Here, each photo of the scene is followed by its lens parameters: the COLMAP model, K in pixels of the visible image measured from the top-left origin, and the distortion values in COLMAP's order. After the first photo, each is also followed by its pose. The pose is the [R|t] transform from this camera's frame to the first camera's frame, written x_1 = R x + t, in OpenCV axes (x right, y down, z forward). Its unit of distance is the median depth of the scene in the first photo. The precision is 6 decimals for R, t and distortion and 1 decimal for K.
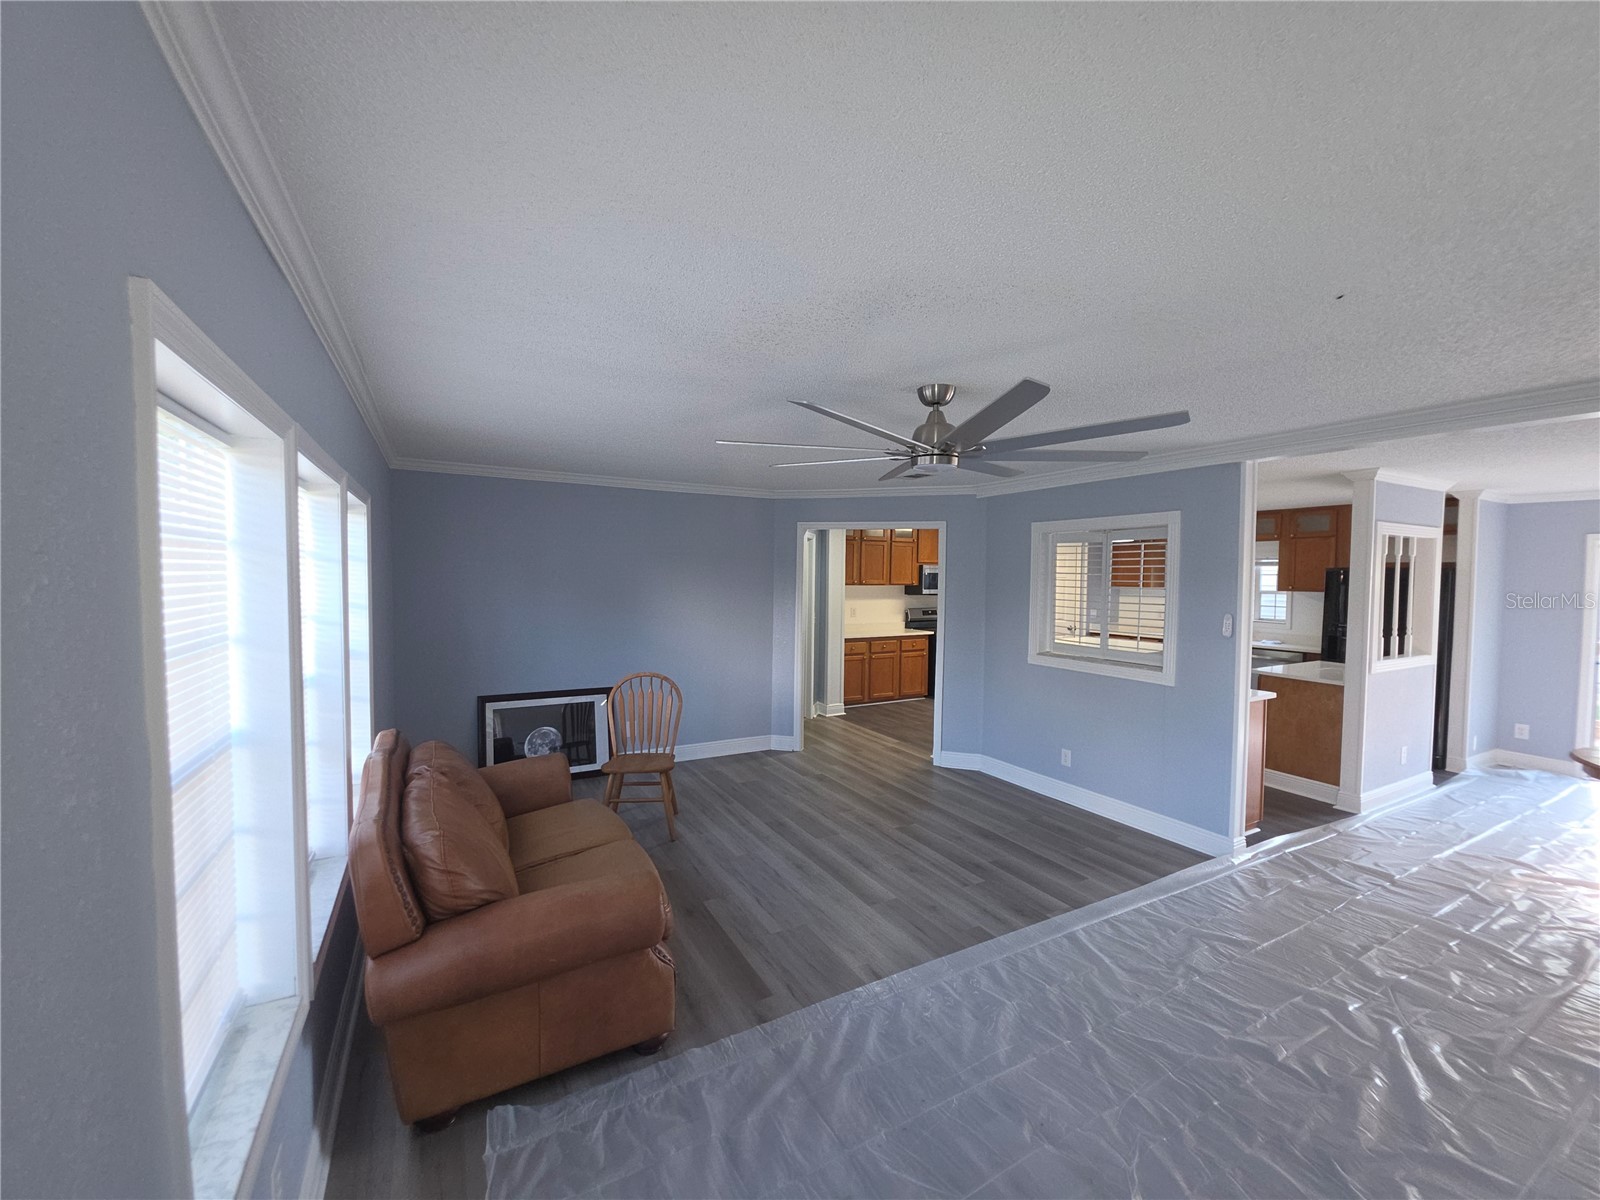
lens RADIAL K [[648.9, 0, 800.0], [0, 648.9, 600.0], [0, 0, 1]] dist [-0.009236, -0.000143]
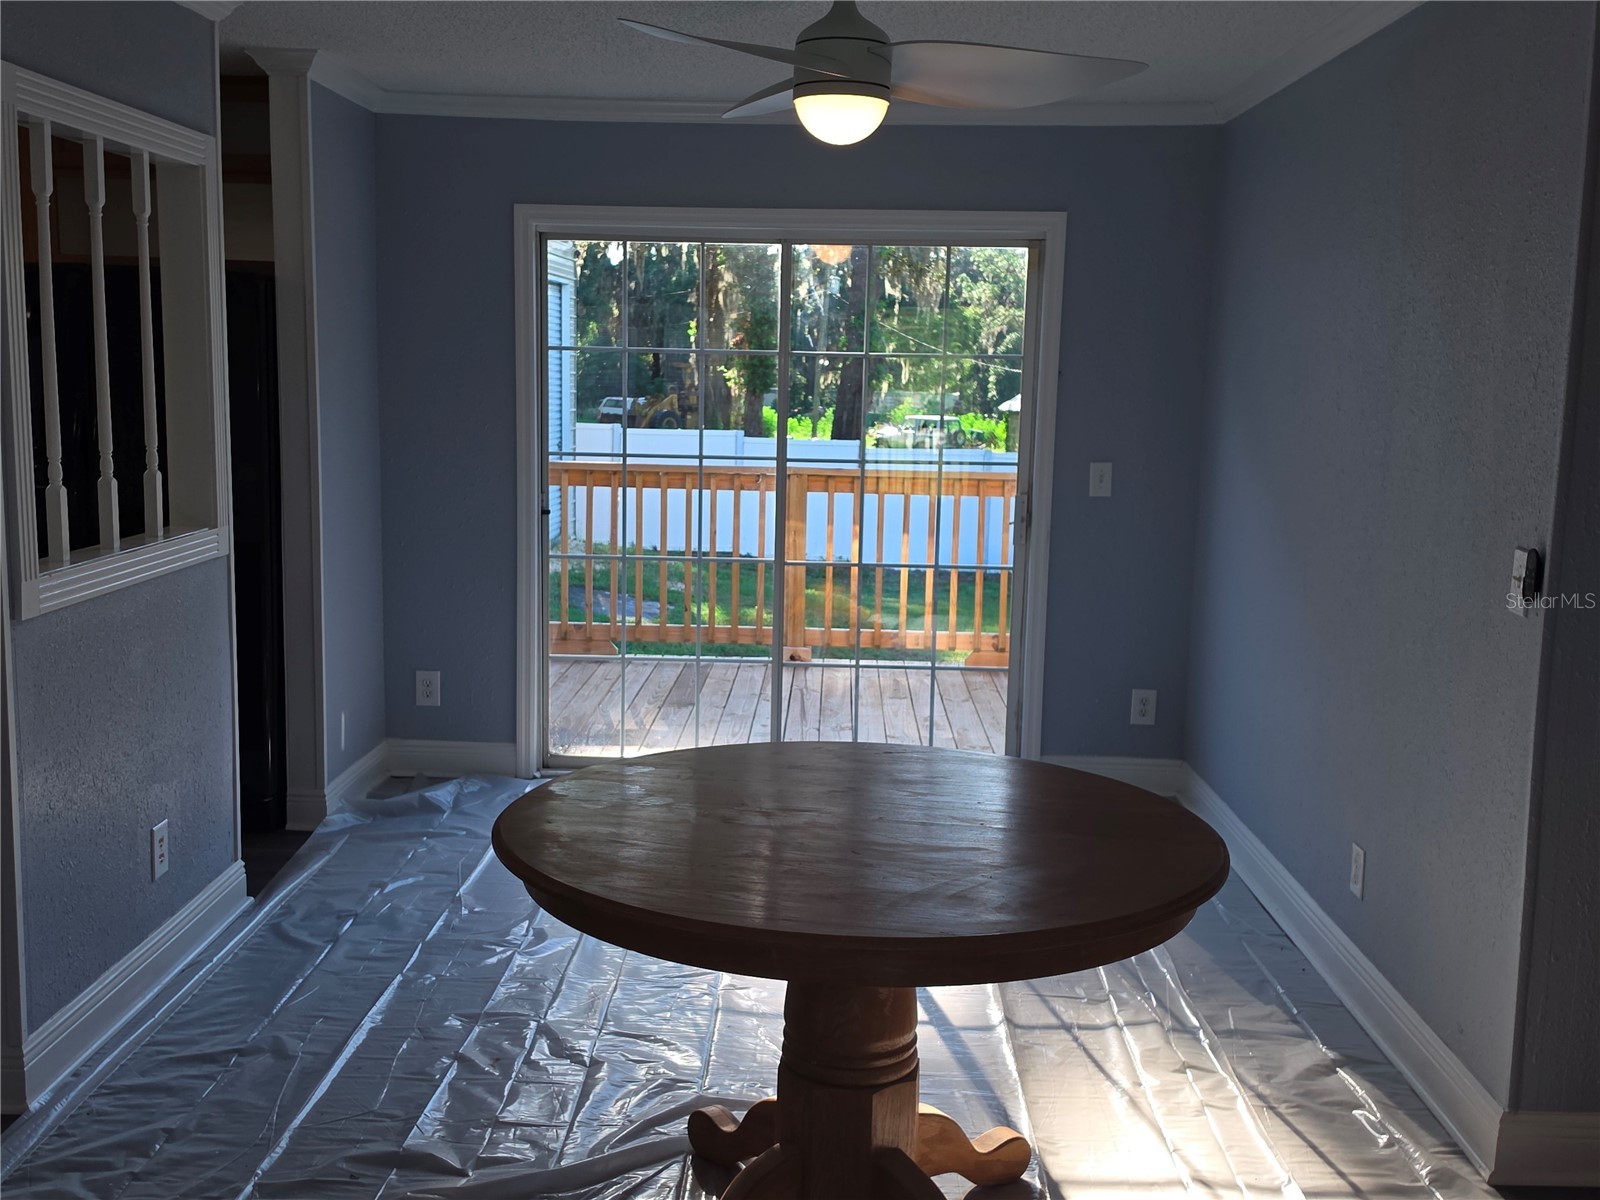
lens RADIAL K [[1619.1, 0, 822.8], [0, 1619.1, 599.6], [0, 0, 1]] dist [0.220723, -0.509789]
pose [[0.483729, -0.124489, 0.866319, 0.389276], [0.009801, 0.990541, 0.136867, 0.007803], [-0.875163, -0.057715, 0.480374, 0.312630]]
